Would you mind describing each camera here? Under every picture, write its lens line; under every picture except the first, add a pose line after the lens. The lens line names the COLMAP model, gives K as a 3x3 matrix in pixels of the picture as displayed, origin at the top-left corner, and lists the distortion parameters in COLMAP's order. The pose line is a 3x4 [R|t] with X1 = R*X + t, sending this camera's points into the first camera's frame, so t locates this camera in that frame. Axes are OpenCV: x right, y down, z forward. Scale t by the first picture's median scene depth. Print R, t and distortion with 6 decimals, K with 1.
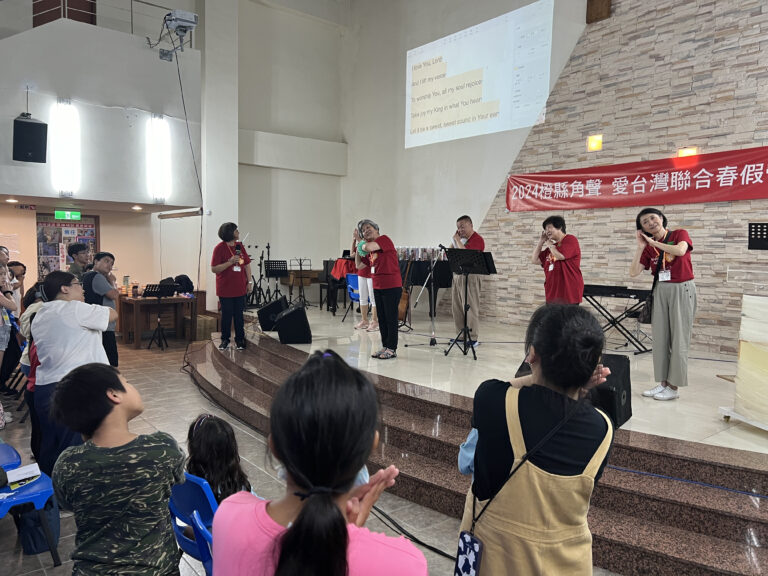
lens RADIAL K [[576.3, 0, 387.1], [0, 576.3, 290.5], [0, 0, 1]] dist [0.044411, -0.054700]
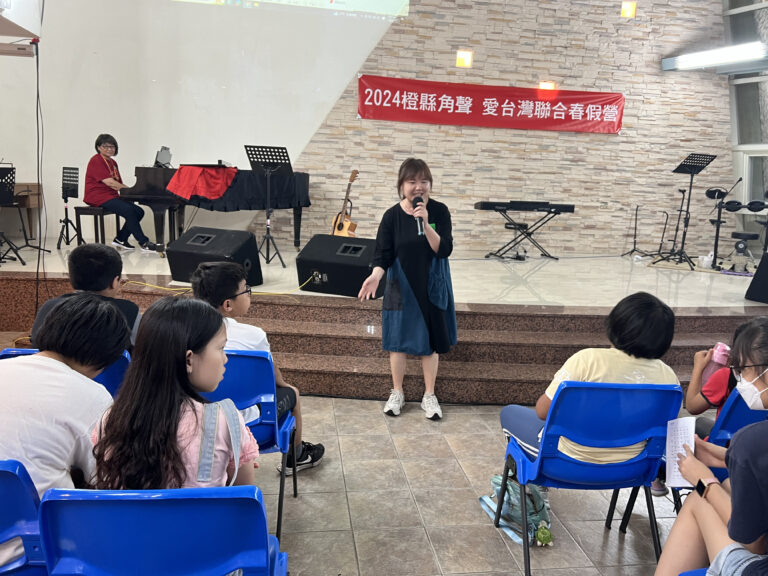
lens RADIAL K [[576.3, 0, 382.2], [0, 576.3, 289.5], [0, 0, 1]] dist [0.044411, -0.054700]
pose [[0.522258, -0.142483, 0.840800, -0.661802], [0.023514, 0.987975, 0.152818, -0.015927], [-0.852463, -0.060039, 0.519328, 0.605956]]
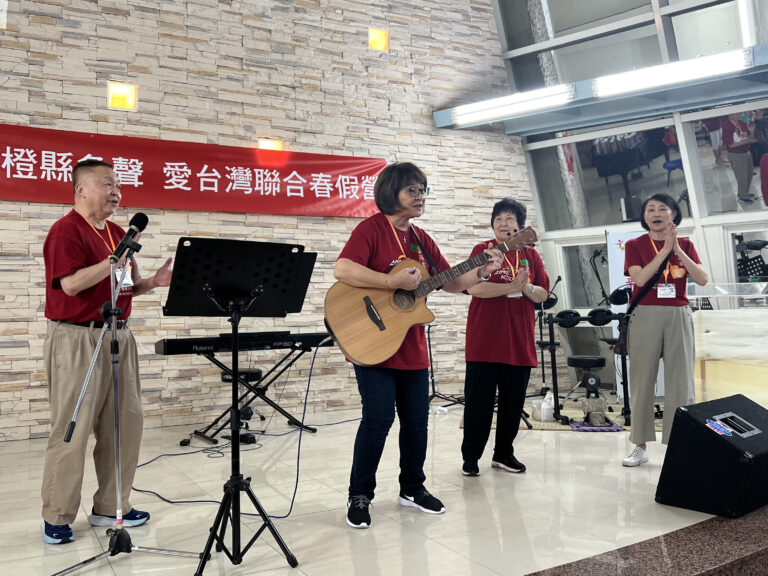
lens RADIAL K [[732.1, 0, 376.6], [0, 732.1, 295.0], [0, 0, 1]] dist [0.017058, 0.000000]
pose [[0.196532, -0.000817, 0.980497, -0.334178], [0.089428, 0.995847, -0.017095, -0.021325], [-0.976411, 0.091044, 0.195789, 0.661105]]
